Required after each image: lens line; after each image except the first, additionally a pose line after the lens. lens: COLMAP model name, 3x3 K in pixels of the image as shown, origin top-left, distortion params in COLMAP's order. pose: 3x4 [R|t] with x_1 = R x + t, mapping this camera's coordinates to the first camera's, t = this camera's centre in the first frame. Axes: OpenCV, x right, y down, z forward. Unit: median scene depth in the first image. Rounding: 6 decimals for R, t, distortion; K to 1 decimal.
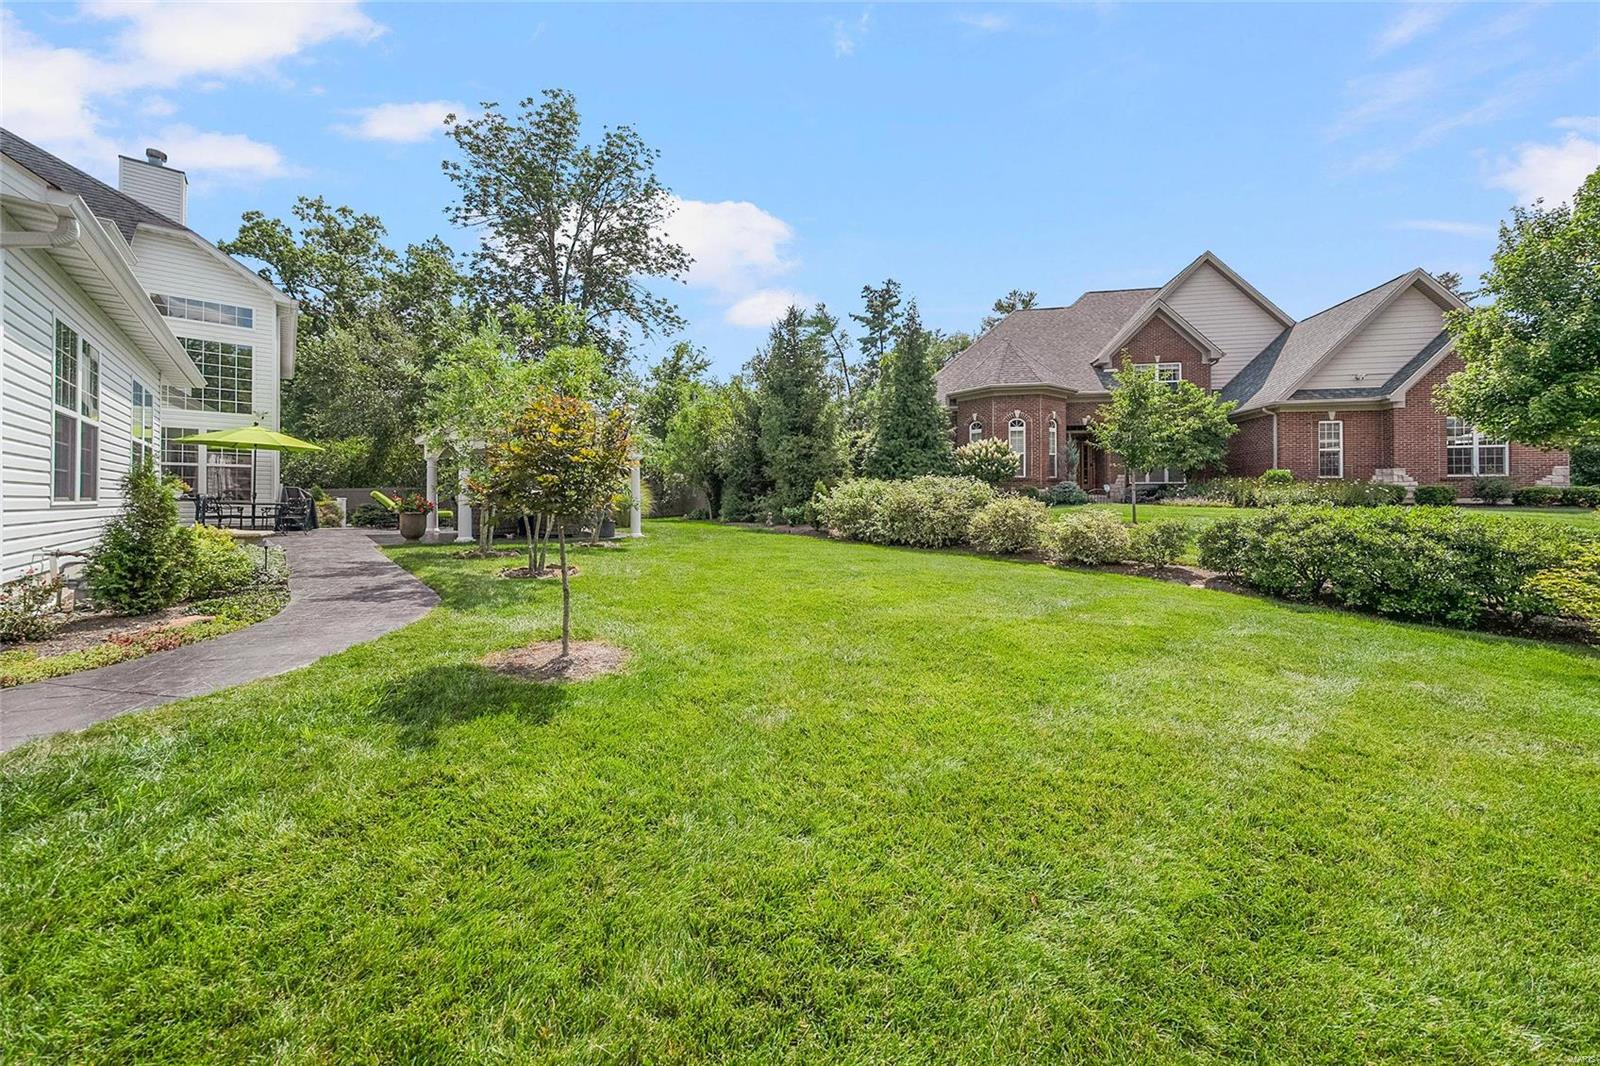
lens RADIAL K [[559.2, 0, 792.3], [0, 559.2, 497.6], [0, 0, 1]] dist [-0.001533, -0.000075]
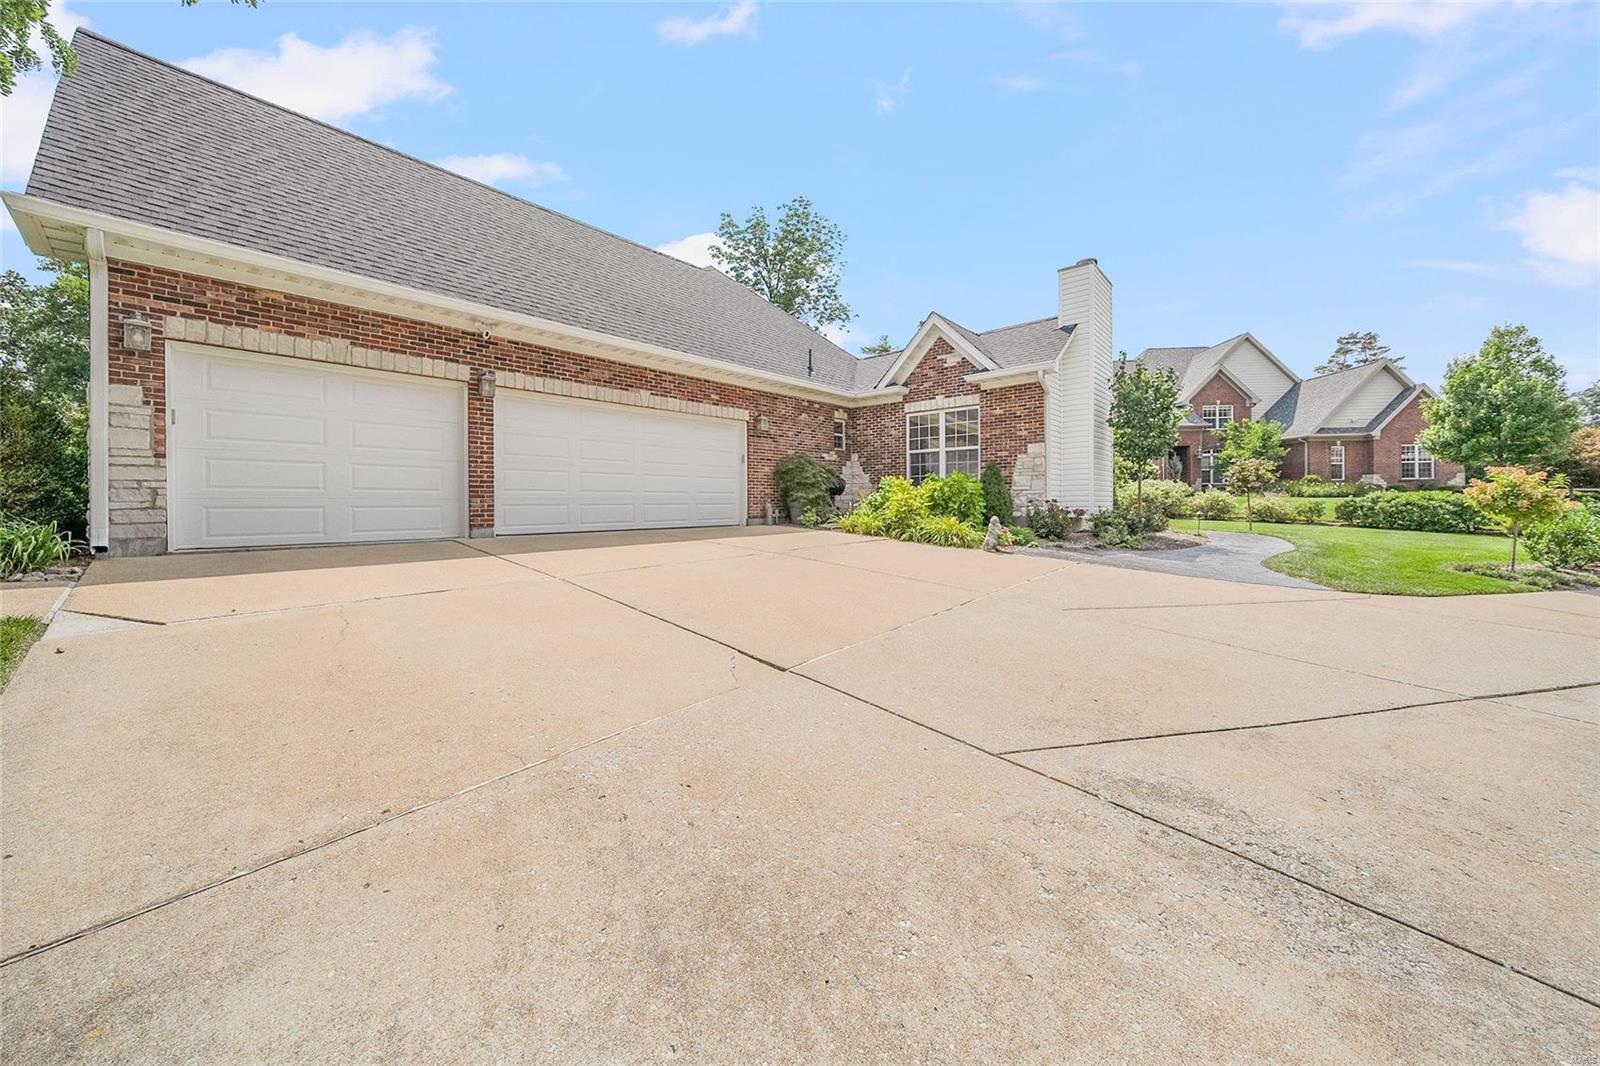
lens RADIAL K [[557.5, 0, 801.2], [0, 557.5, 506.1], [0, 0, 1]] dist [0.001031, 0.000082]
pose [[0.994231, -0.008426, 0.106933, -0.861427], [0.007476, 0.999929, 0.009285, 0.015911], [-0.107003, -0.008432, 0.994223, -0.524222]]
